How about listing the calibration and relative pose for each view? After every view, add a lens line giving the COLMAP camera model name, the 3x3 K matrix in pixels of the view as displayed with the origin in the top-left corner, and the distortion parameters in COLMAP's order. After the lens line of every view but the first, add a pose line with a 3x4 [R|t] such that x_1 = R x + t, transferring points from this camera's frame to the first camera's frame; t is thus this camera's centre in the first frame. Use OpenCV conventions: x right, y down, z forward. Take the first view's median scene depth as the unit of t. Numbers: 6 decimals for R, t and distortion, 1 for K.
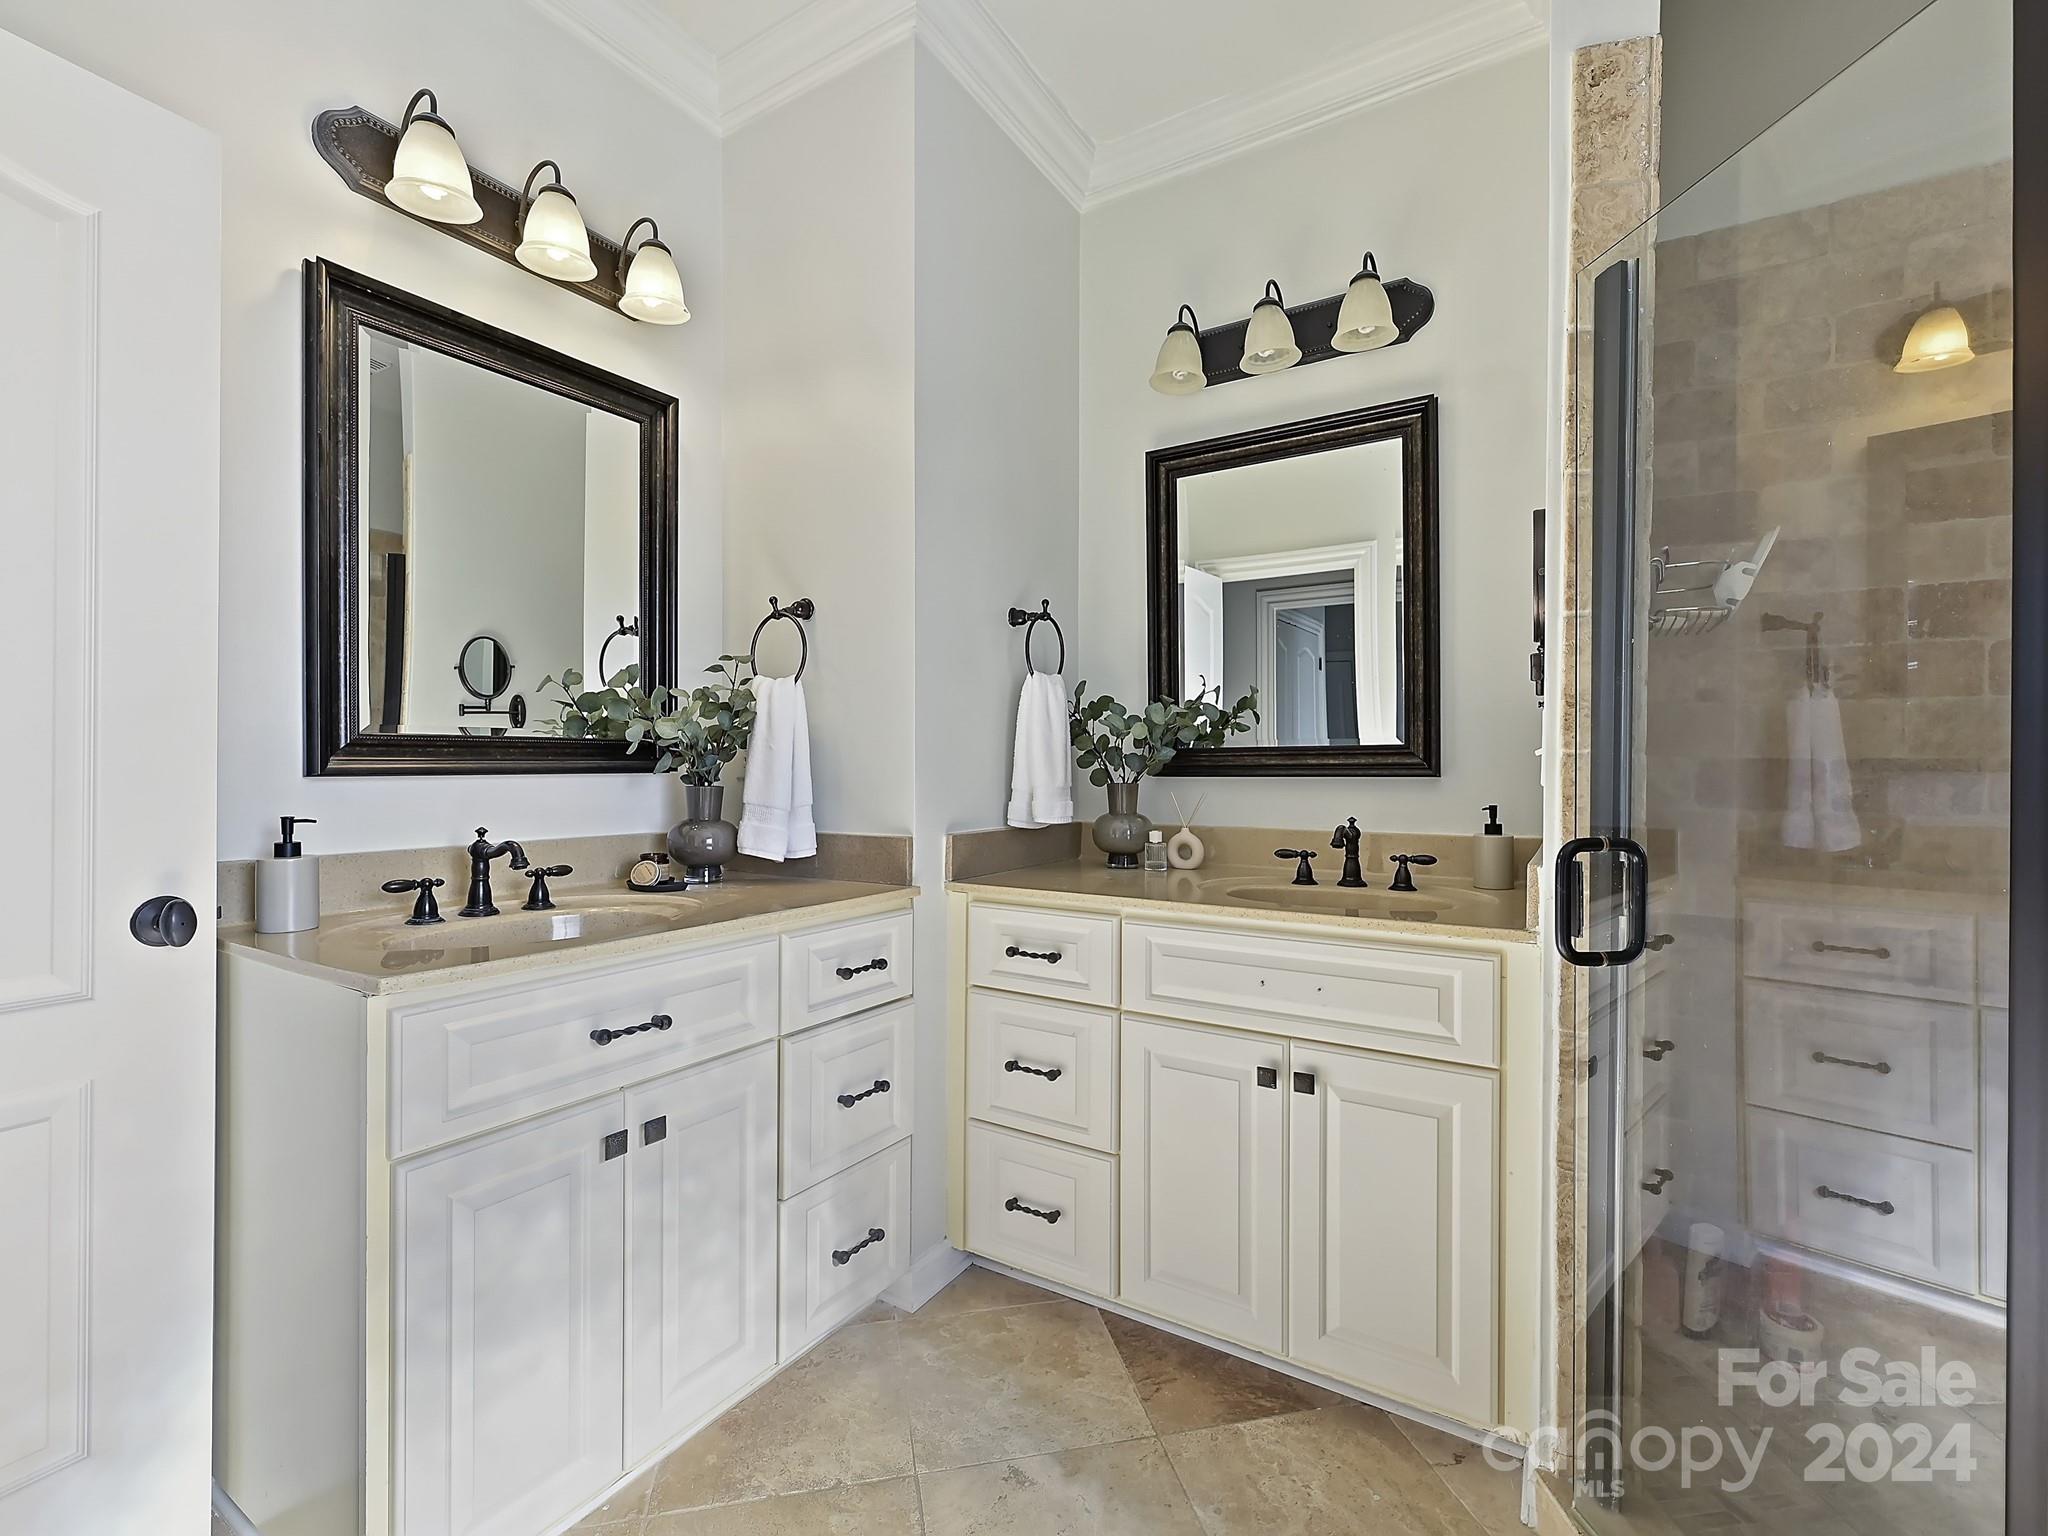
lens RADIAL K [[933.4, 0, 1032.4], [0, 933.4, 765.6], [0, 0, 1]] dist [0.005676, -0.000321]
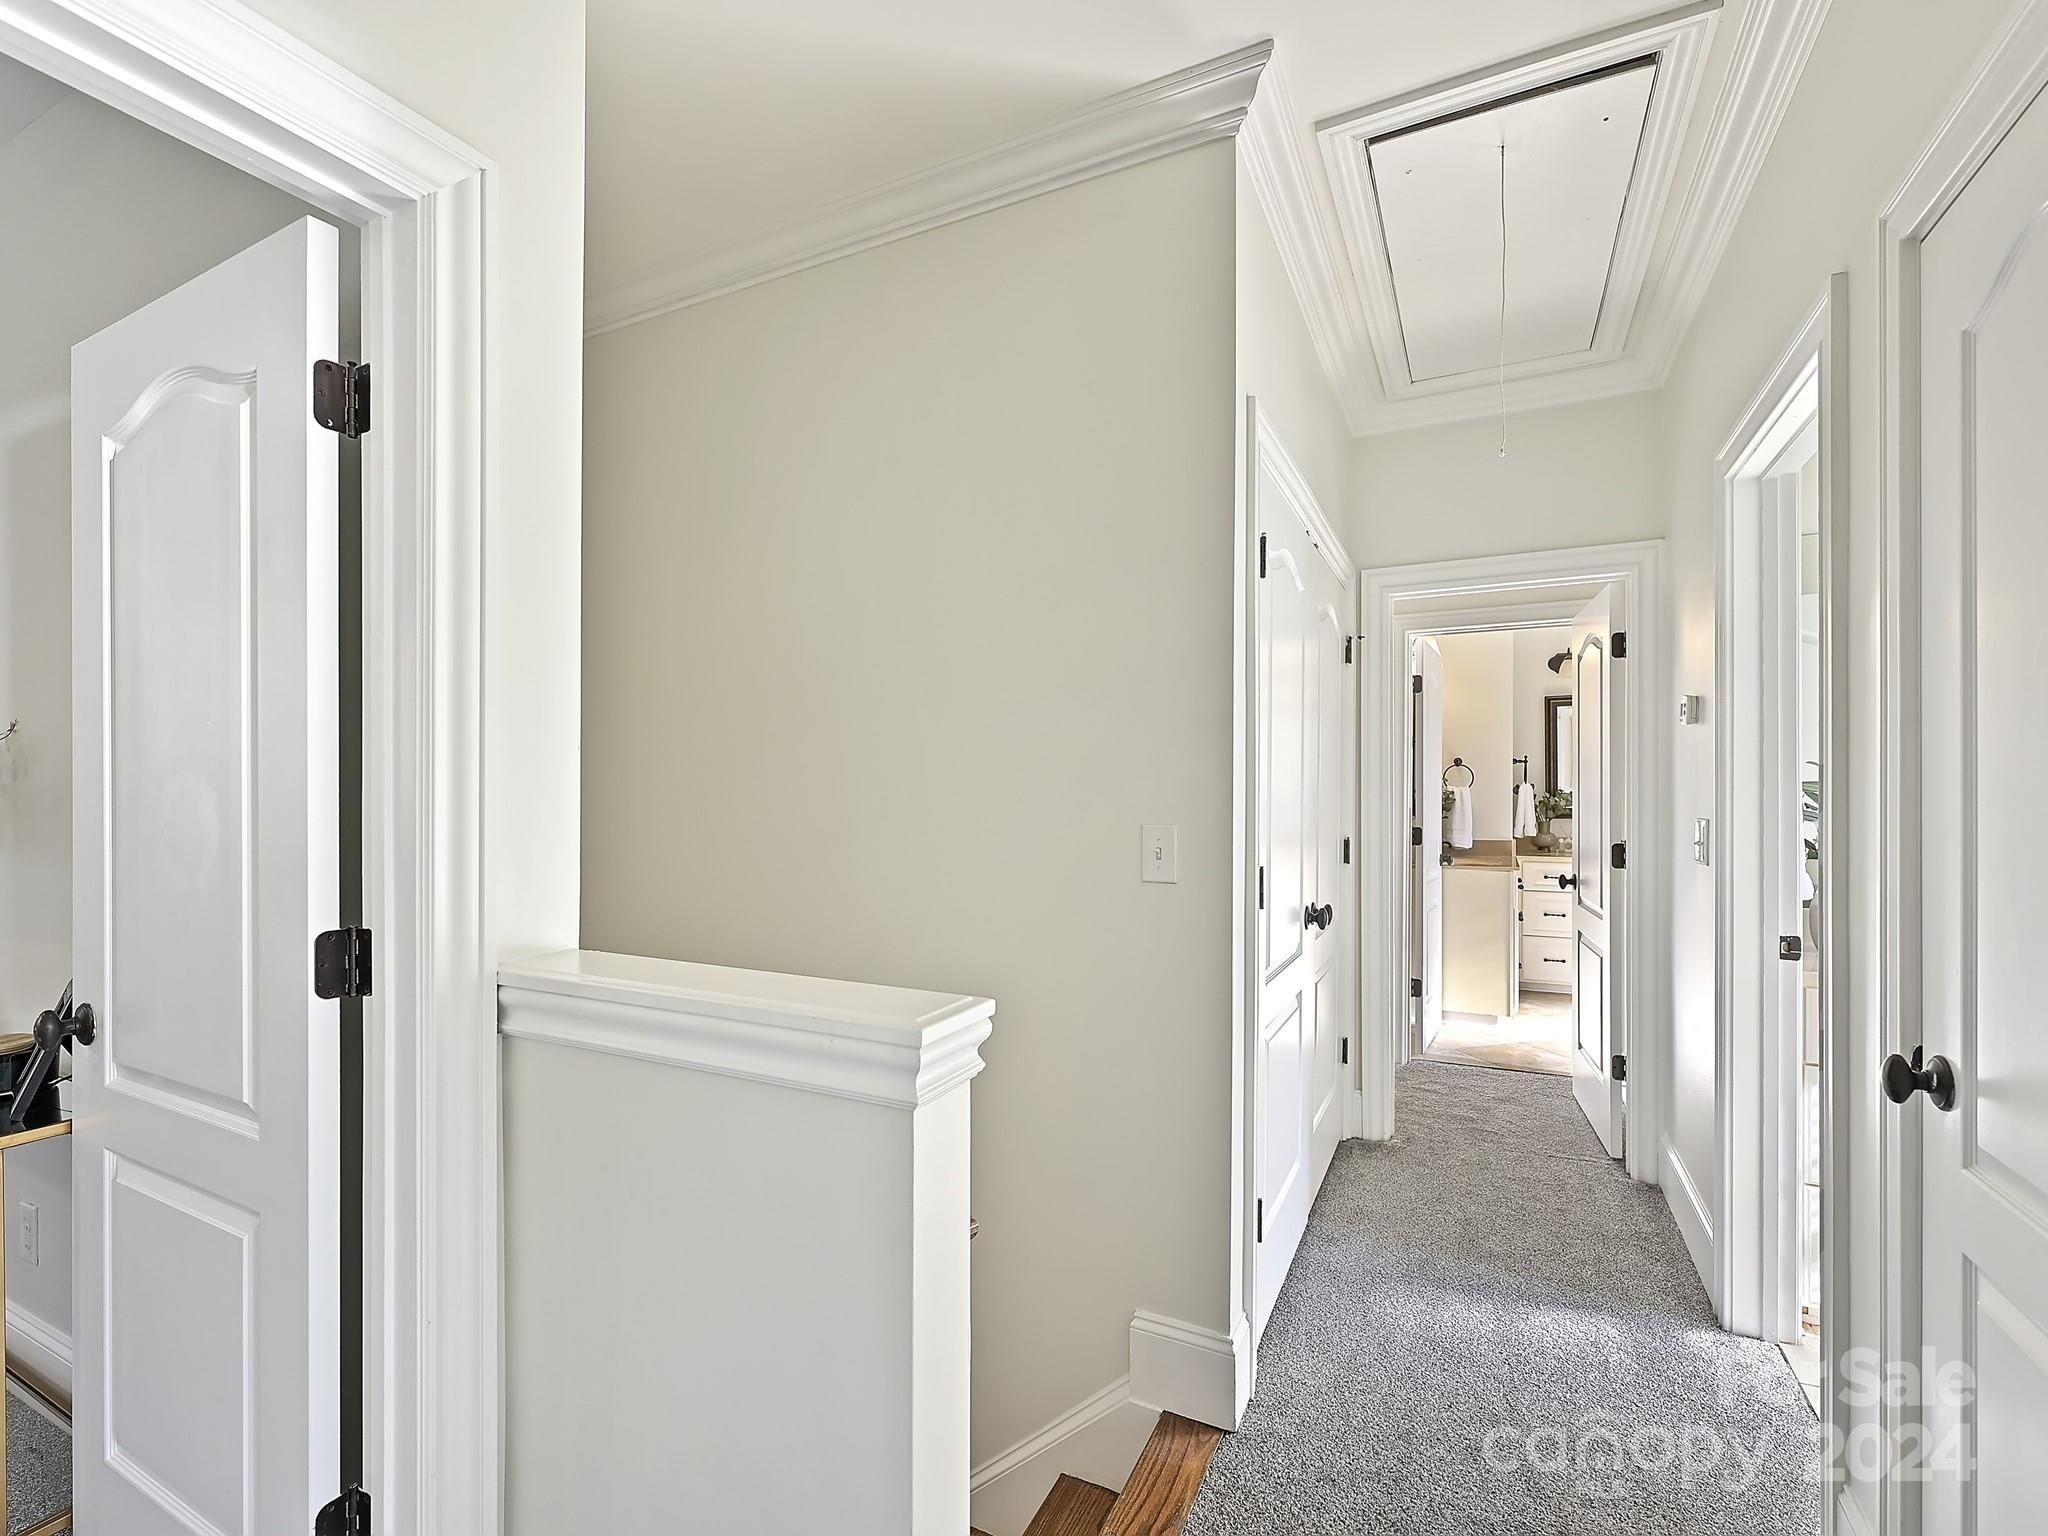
lens RADIAL K [[933.4, 0, 1022.3], [0, 933.4, 775.3], [0, 0, 1]] dist [0.005676, -0.000321]
pose [[0.995213, -0.000427, 0.097732, -2.000033], [0.000633, 0.999998, -0.002076, -0.130815], [-0.097731, 0.002128, 0.995211, -1.858914]]
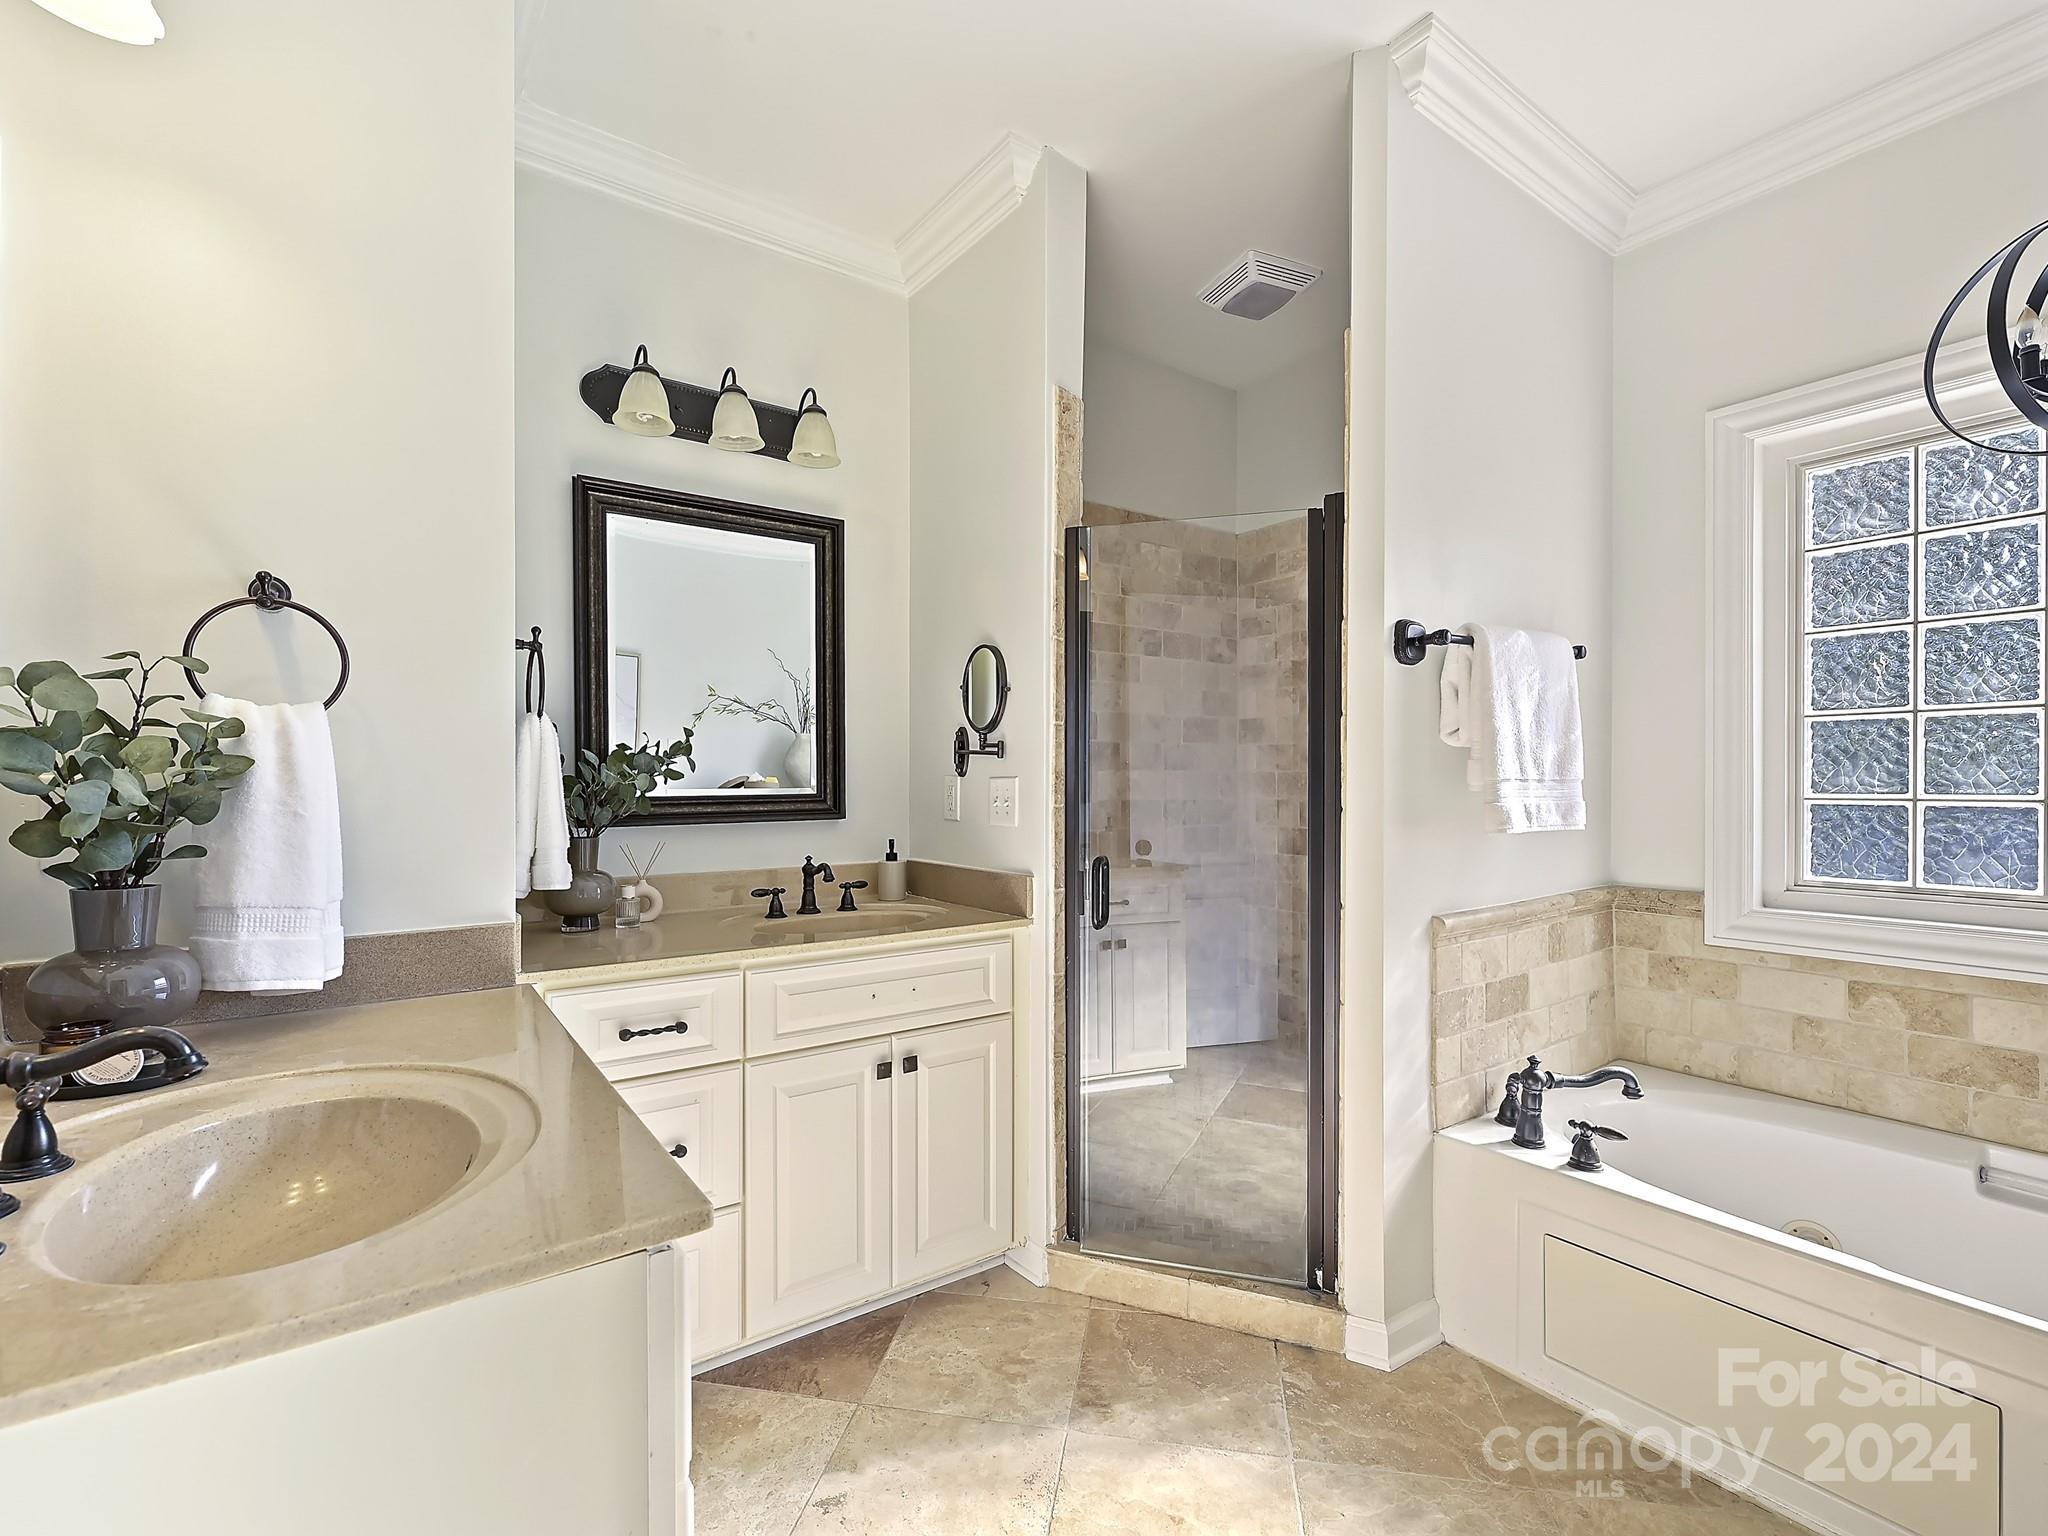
lens RADIAL K [[933.4, 0, 1040.0], [0, 933.4, 779.9], [0, 0, 1]] dist [0.005676, -0.000321]
pose [[0.364802, 0.000761, 0.931085, -0.696328], [0.001546, 0.999998, -0.001423, -0.041425], [-0.931084, 0.001958, 0.364800, 0.299517]]
